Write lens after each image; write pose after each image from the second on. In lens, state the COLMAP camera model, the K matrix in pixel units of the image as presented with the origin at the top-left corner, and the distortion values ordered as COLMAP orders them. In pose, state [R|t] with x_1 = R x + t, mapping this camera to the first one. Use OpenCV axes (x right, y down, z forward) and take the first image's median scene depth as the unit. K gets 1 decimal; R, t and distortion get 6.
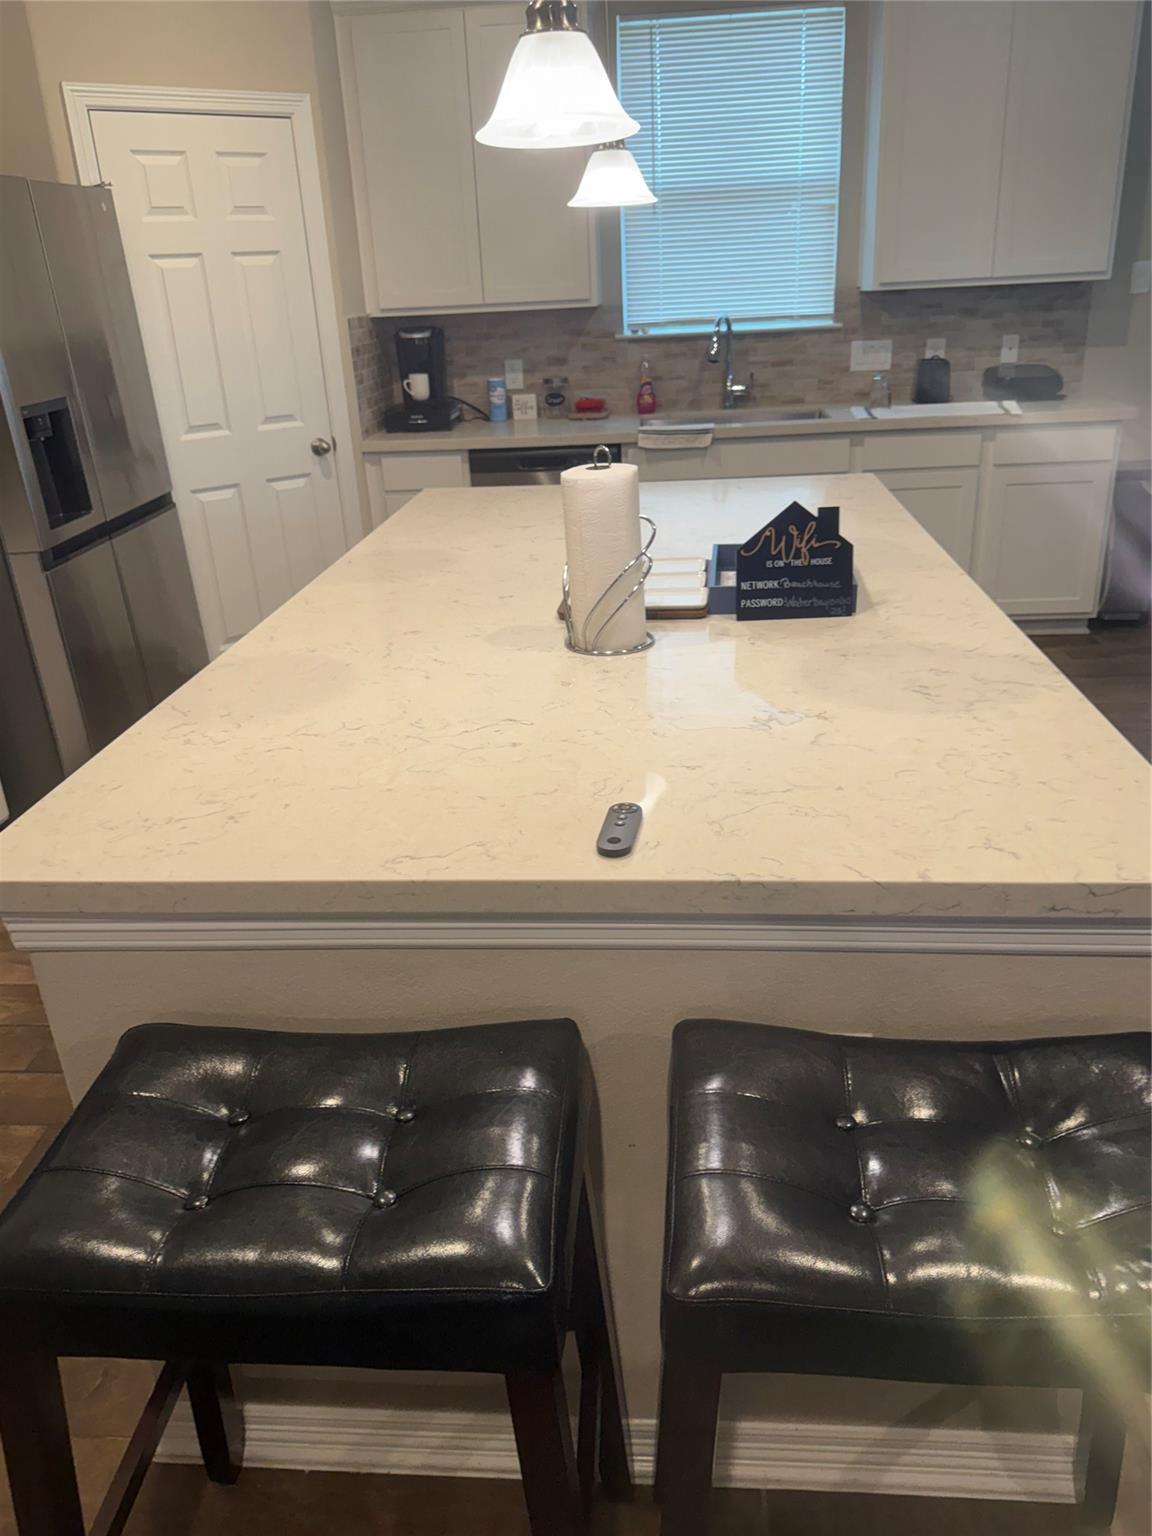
lens RADIAL K [[1113.5, 0, 566.6], [0, 1113.5, 770.1], [0, 0, 1]] dist [0.135009, -0.253727]
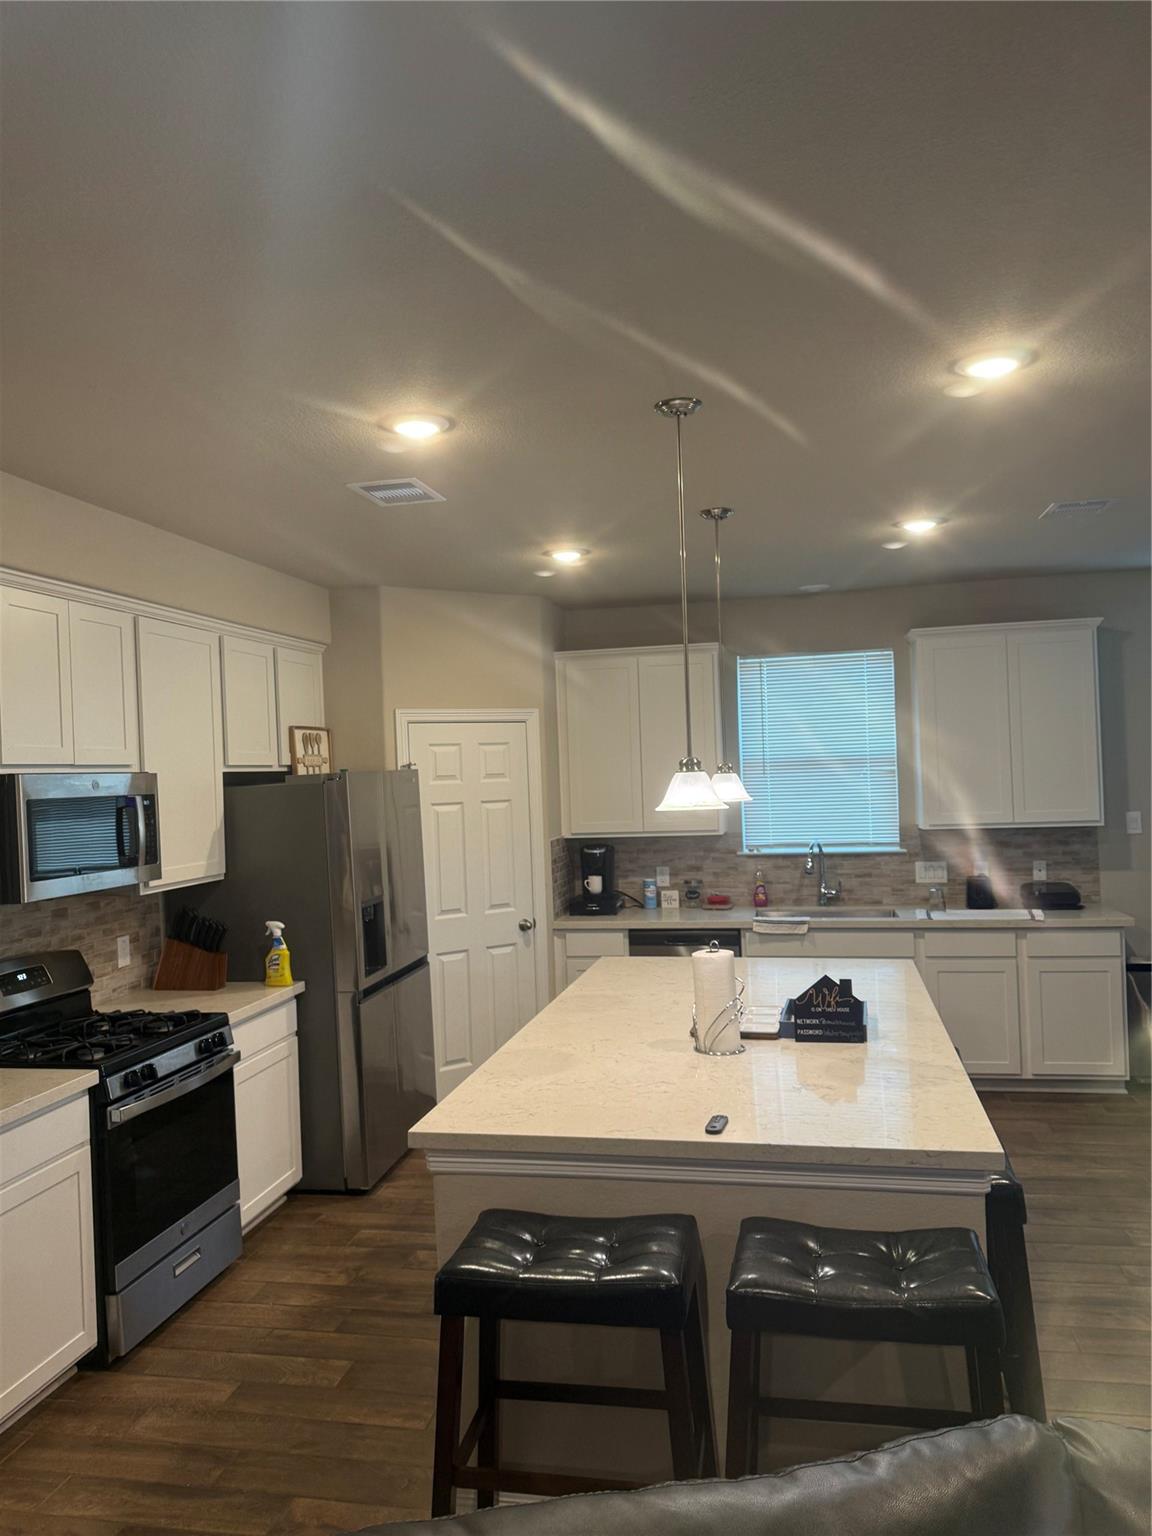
lens RADIAL K [[1113.5, 0, 566.6], [0, 1113.5, 770.1], [0, 0, 1]] dist [0.135009, -0.253727]
pose [[0.992008, 0.012399, -0.125565, 0.006980], [-0.061198, 0.917550, -0.392882, 0.079830], [0.110341, 0.397426, 0.910976, -0.337245]]
